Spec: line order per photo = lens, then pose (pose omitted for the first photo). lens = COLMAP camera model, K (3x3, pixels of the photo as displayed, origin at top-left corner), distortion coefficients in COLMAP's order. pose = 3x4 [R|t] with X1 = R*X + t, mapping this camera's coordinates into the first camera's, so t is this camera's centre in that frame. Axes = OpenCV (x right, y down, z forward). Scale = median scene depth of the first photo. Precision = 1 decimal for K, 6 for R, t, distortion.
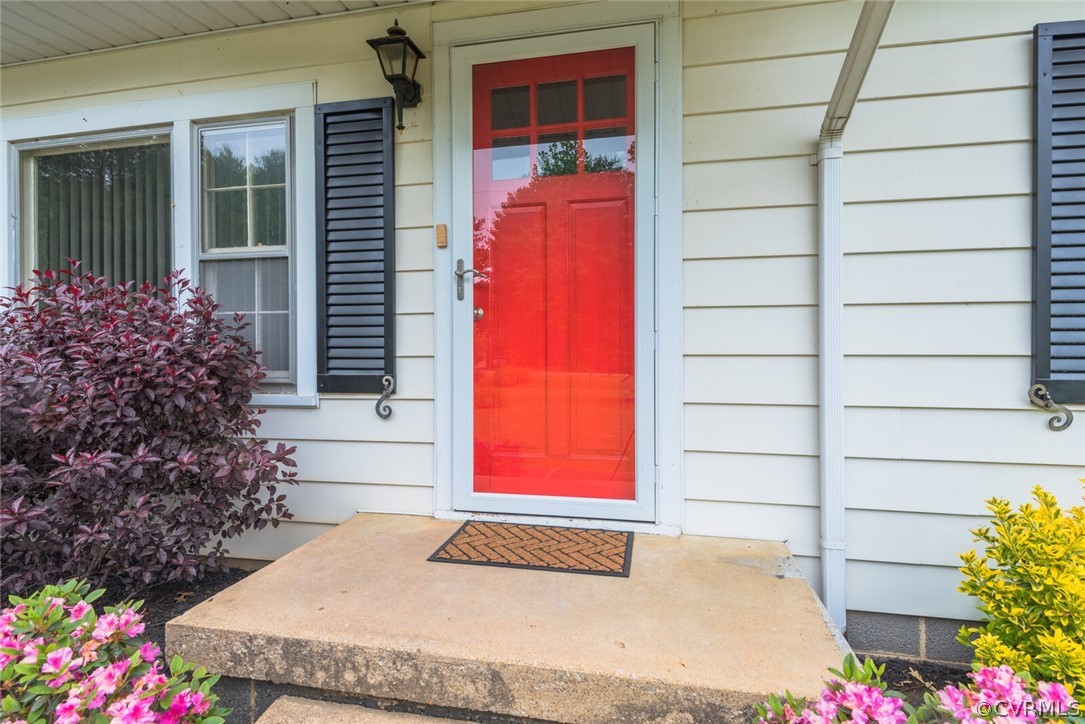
lens RADIAL K [[571.0, 0, 542.5], [0, 571.0, 362.0], [0, 0, 1]] dist [0.001785, 0.000489]
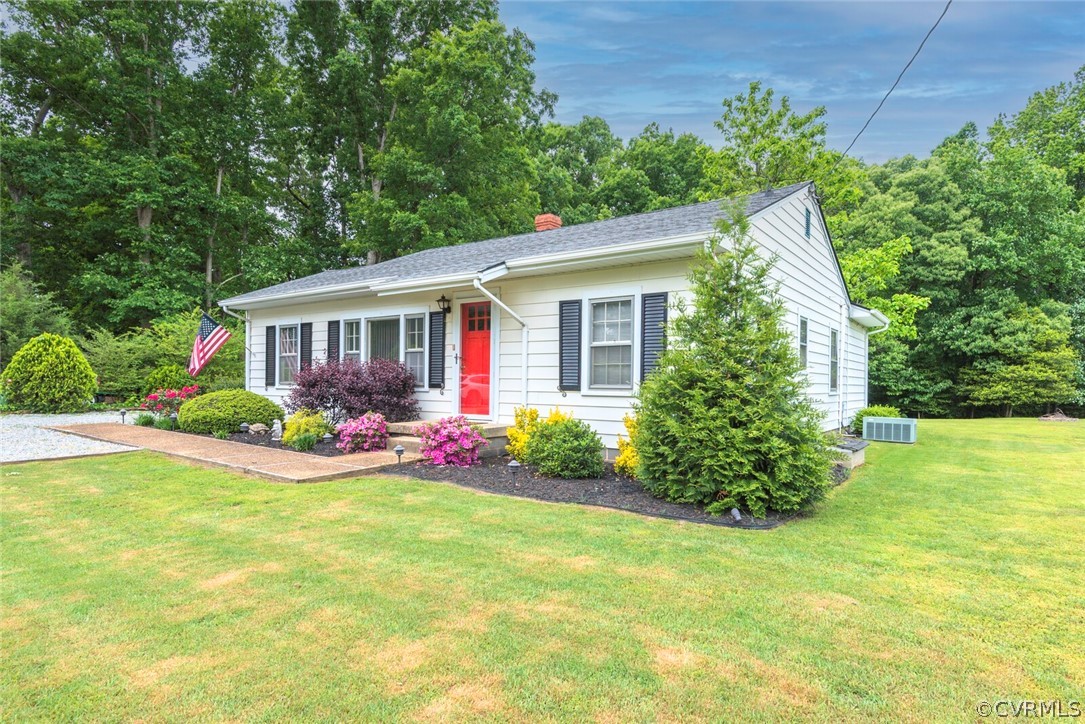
lens RADIAL K [[571.0, 0, 542.5], [0, 571.0, 362.0], [0, 0, 1]] dist [0.001785, 0.000489]
pose [[0.913380, -0.009545, -0.406996, 1.889823], [-0.003398, 0.999512, -0.031066, -0.003859], [0.407094, 0.029758, 0.912901, -2.213995]]
